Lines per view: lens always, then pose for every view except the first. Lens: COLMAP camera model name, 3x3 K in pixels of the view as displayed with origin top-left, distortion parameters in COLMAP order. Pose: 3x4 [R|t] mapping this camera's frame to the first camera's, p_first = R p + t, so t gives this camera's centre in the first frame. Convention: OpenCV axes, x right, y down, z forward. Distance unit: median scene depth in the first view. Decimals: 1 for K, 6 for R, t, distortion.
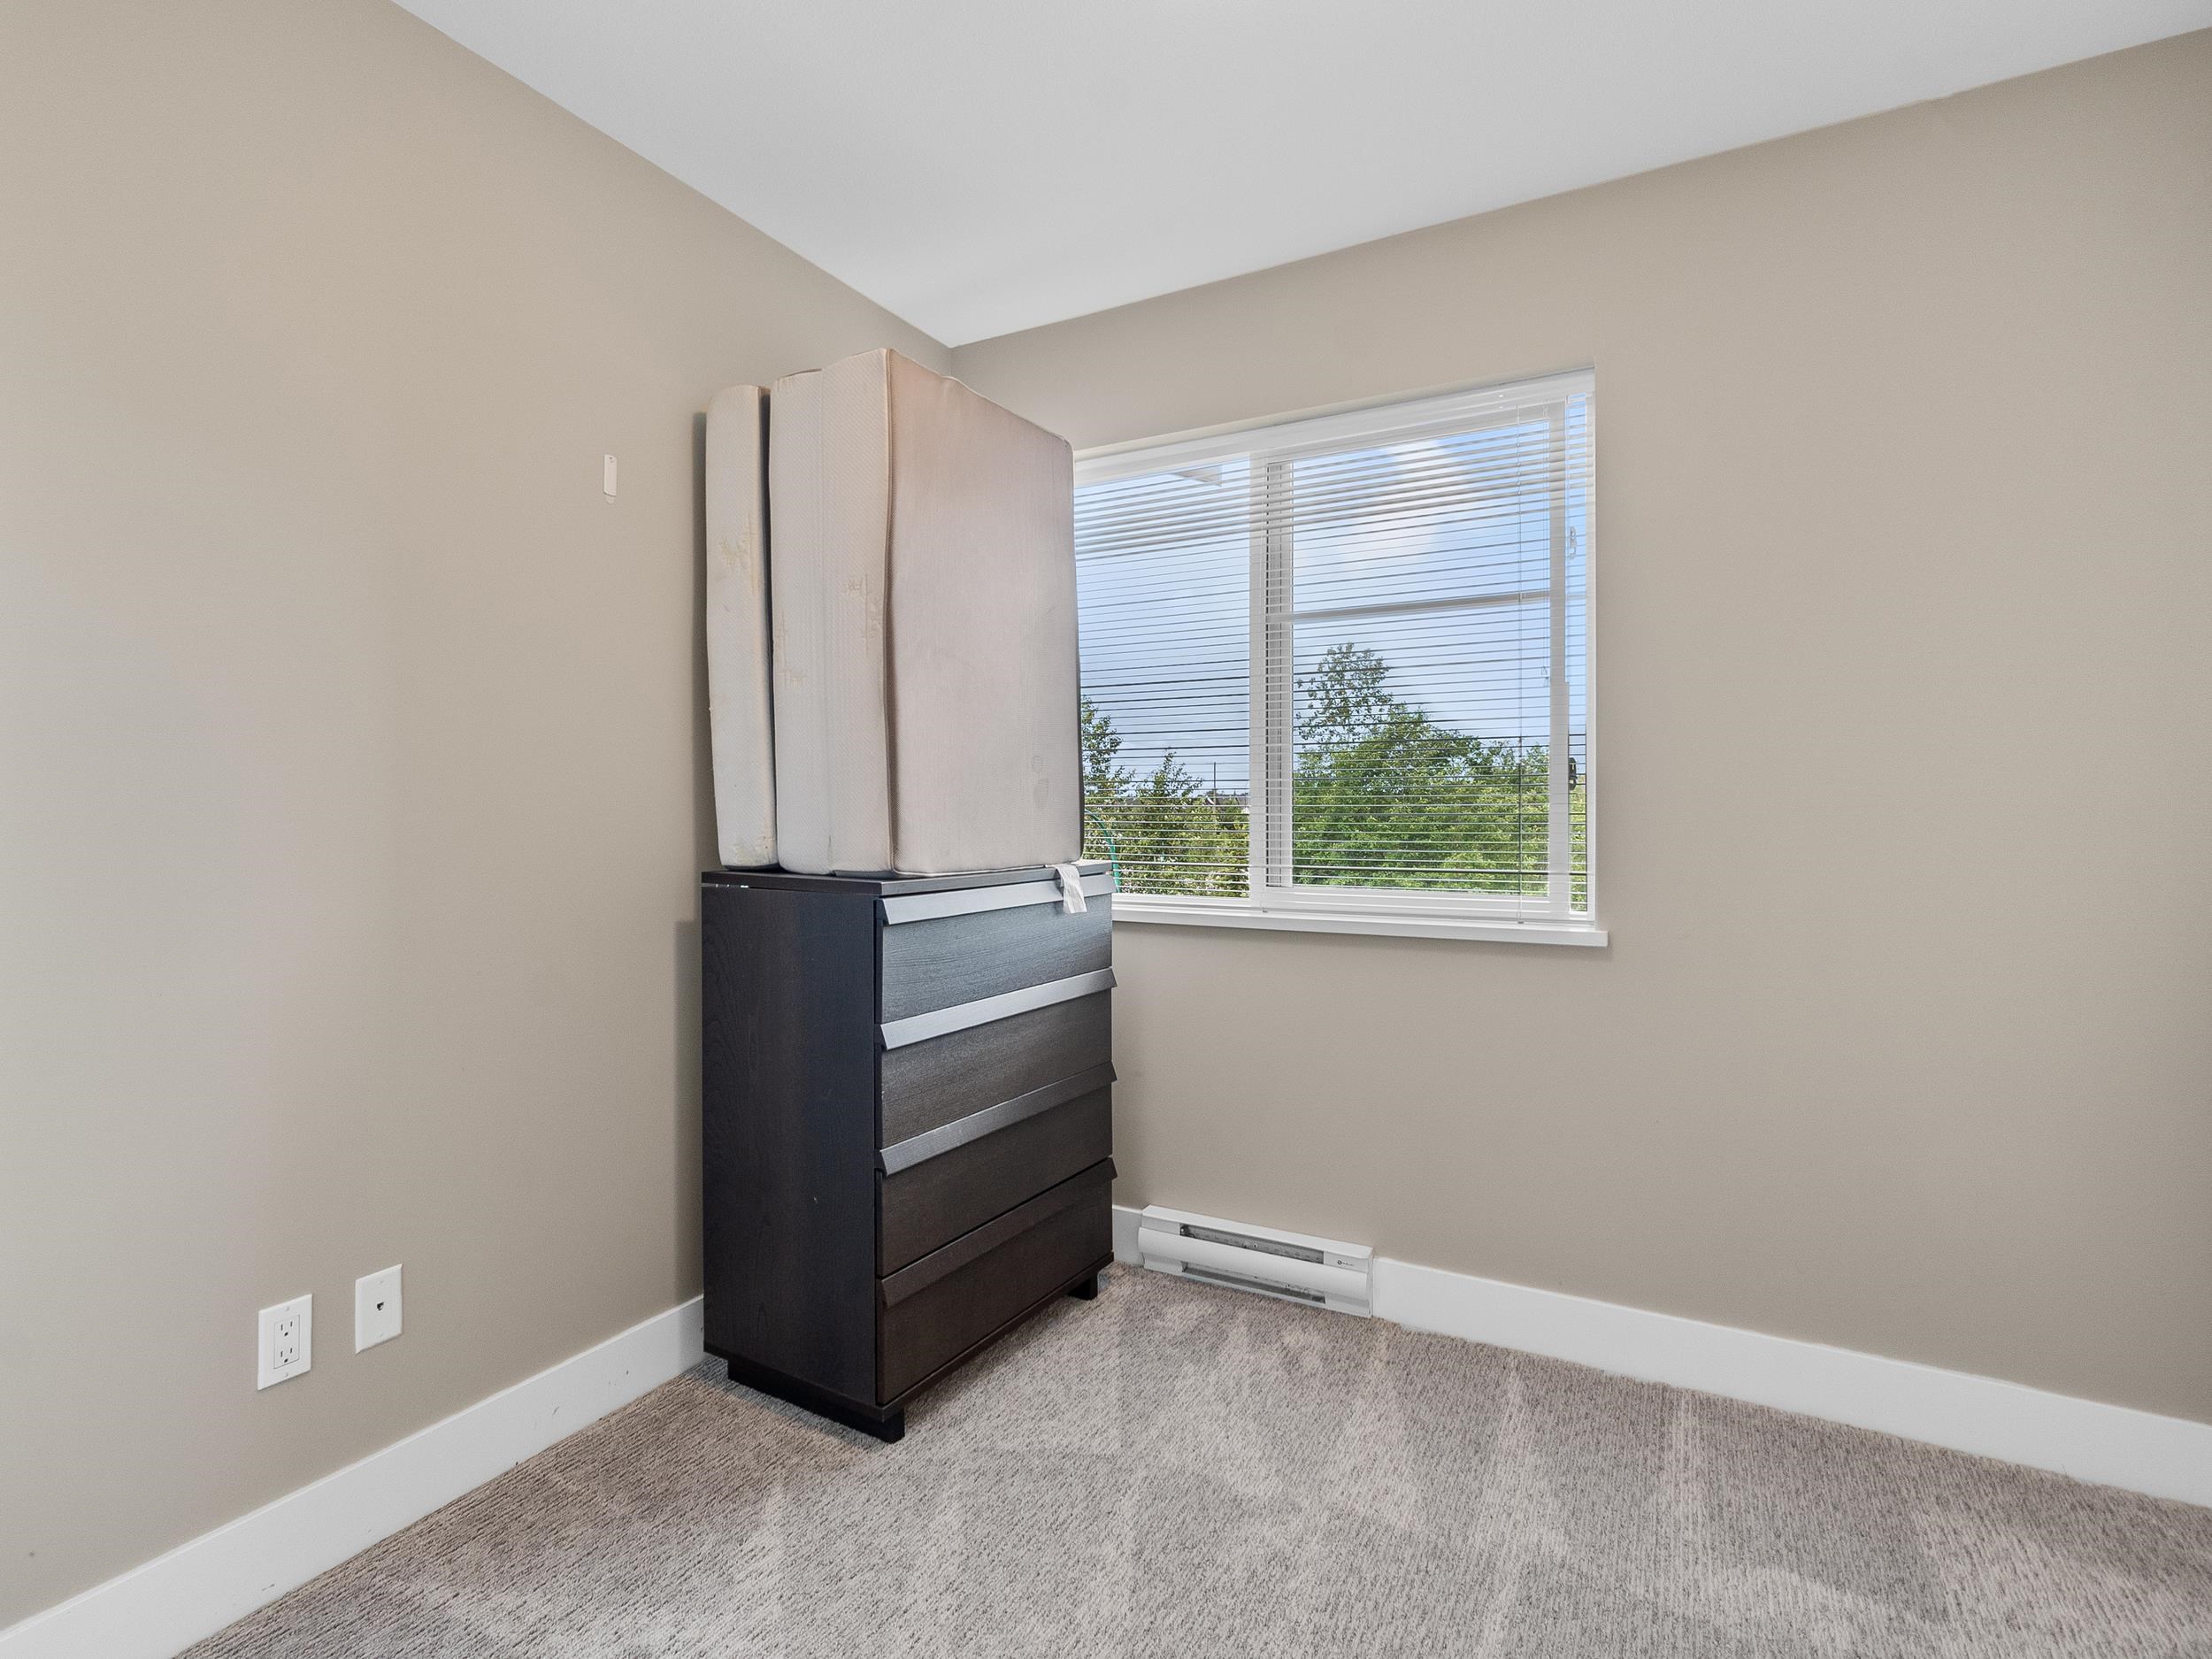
lens RADIAL K [[1103.7, 0, 1106.0], [0, 1103.7, 829.5], [0, 0, 1]] dist [-0.001048, 0.000009]
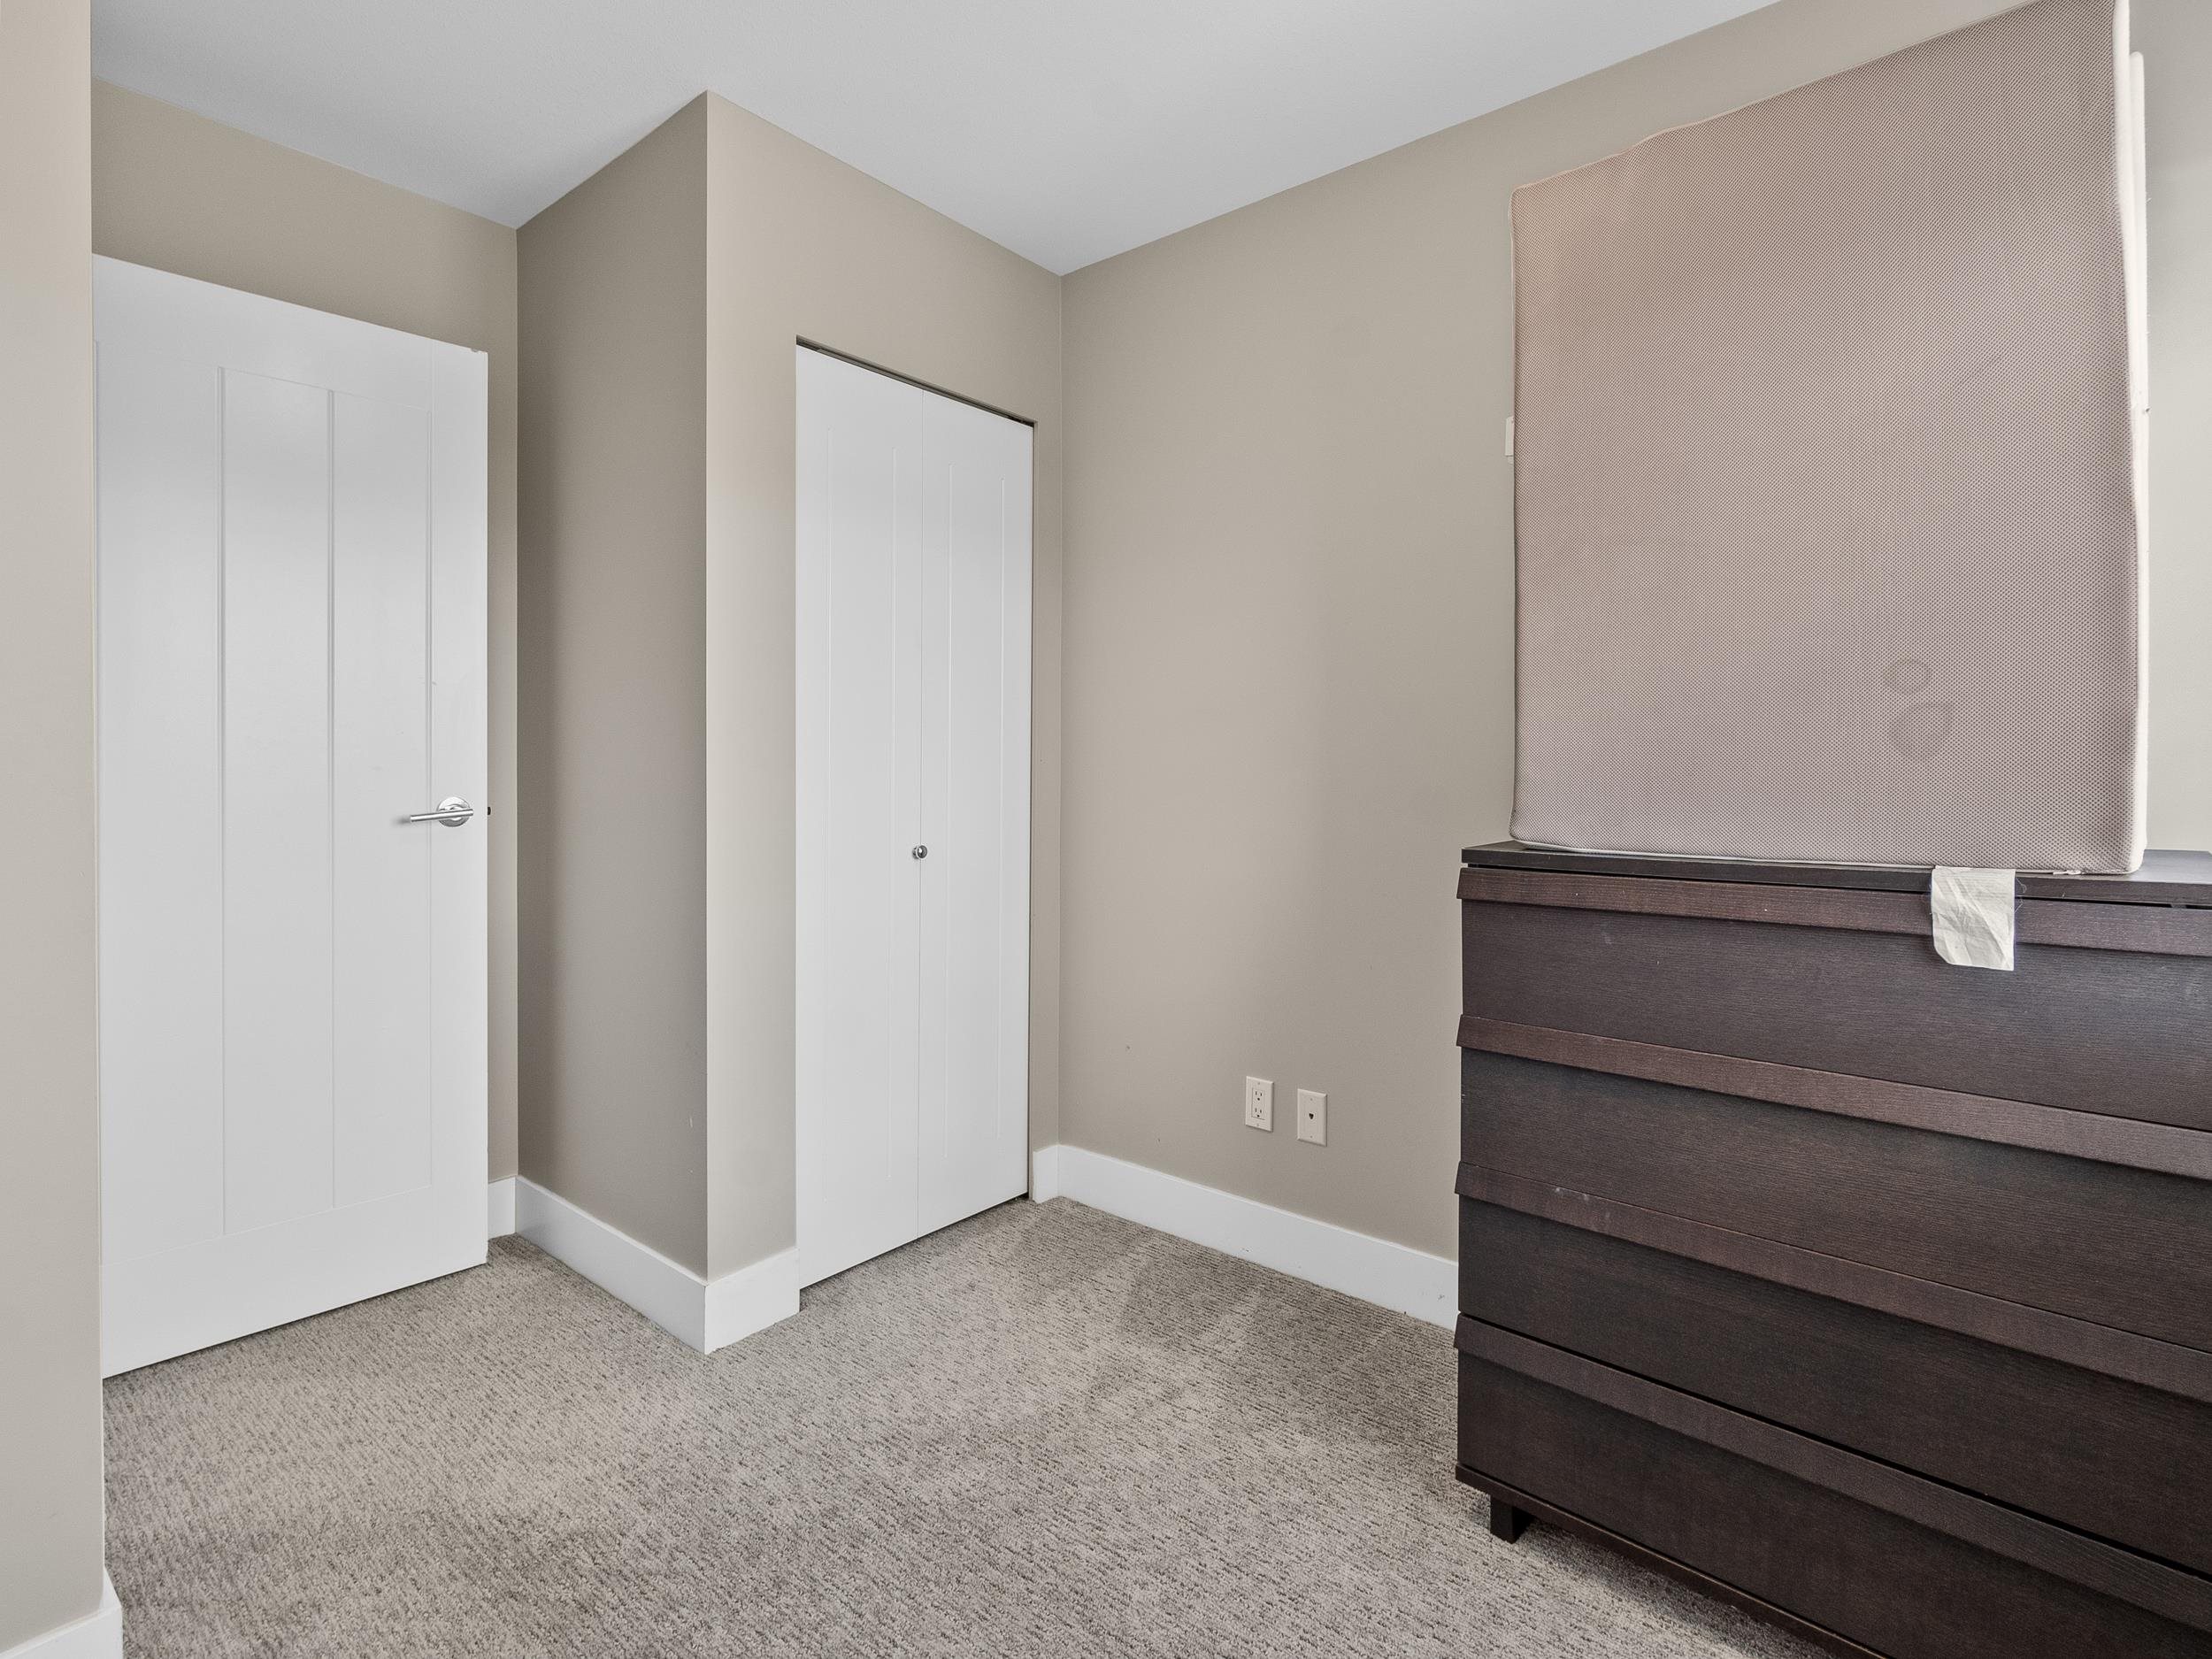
lens RADIAL K [[1073.9, 0, 1074.4], [0, 1073.9, 775.2], [0, 0, 1]] dist [-0.002699, -0.000009]
pose [[-0.193978, 0.007379, -0.980978, 0.740654], [-0.023276, 0.999656, 0.012122, -0.011179], [0.980730, 0.025185, -0.193740, 0.955859]]
